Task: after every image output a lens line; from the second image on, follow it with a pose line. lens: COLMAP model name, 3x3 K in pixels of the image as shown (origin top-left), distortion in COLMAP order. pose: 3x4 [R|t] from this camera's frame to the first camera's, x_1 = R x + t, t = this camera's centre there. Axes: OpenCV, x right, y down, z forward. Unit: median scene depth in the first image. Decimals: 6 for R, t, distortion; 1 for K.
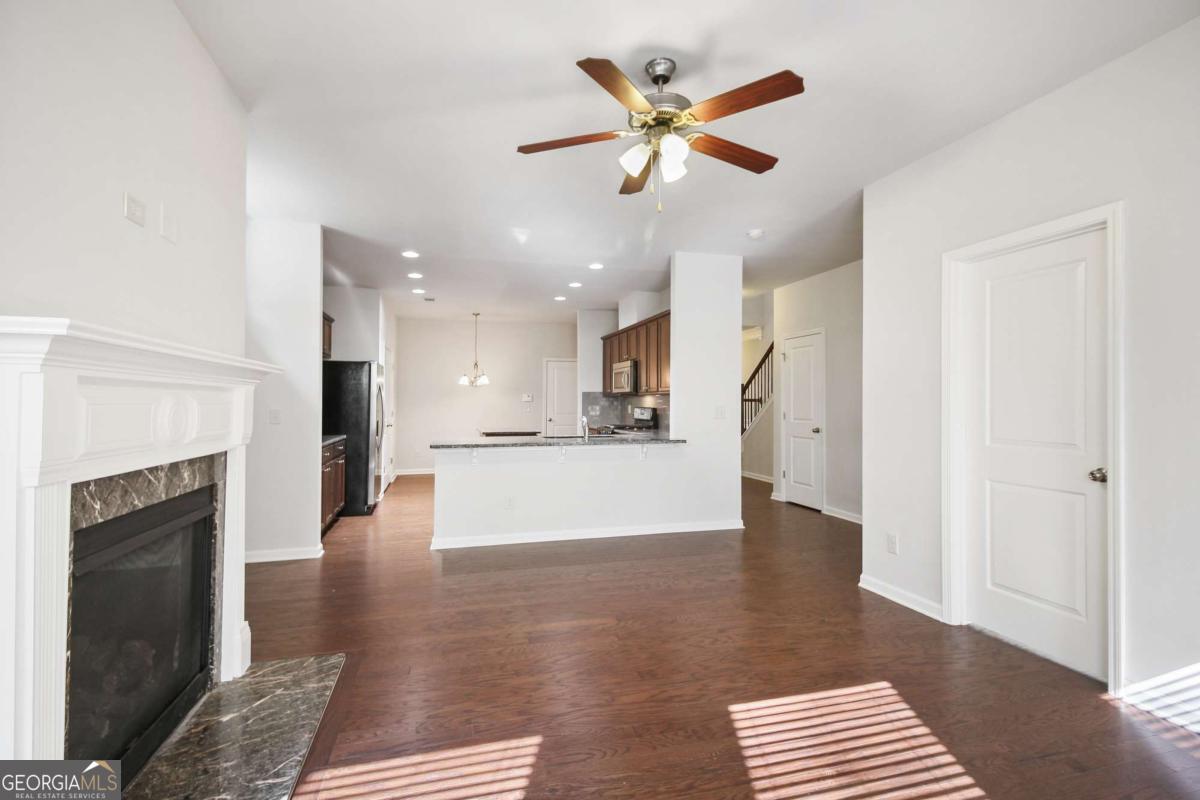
lens RADIAL K [[557.0, 0, 586.5], [0, 557.0, 398.5], [0, 0, 1]] dist [-0.001395, -0.000429]
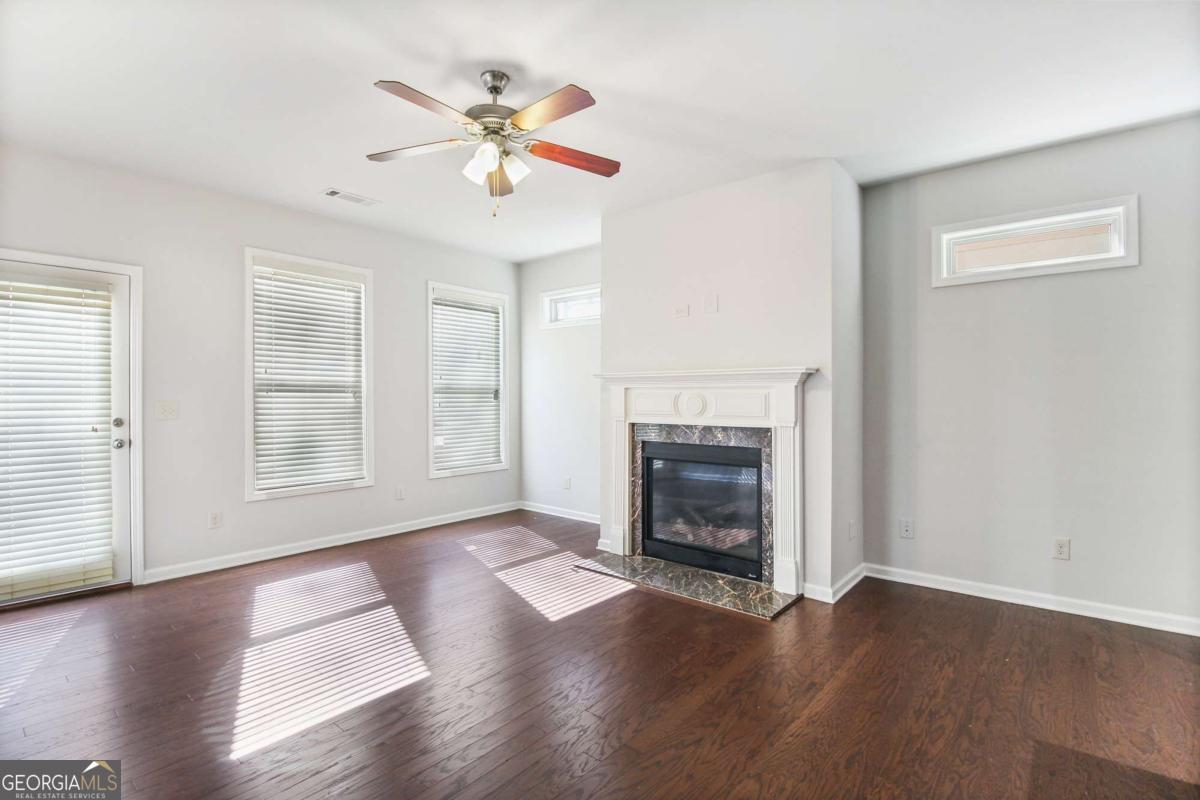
lens RADIAL K [[557.0, 0, 586.5], [0, 557.0, 398.5], [0, 0, 1]] dist [-0.001395, -0.000429]
pose [[-0.822823, 0.003238, -0.568289, 0.710184], [0.007407, 0.999960, -0.005028, 0.023859], [0.568250, -0.008346, -0.822814, 2.369574]]
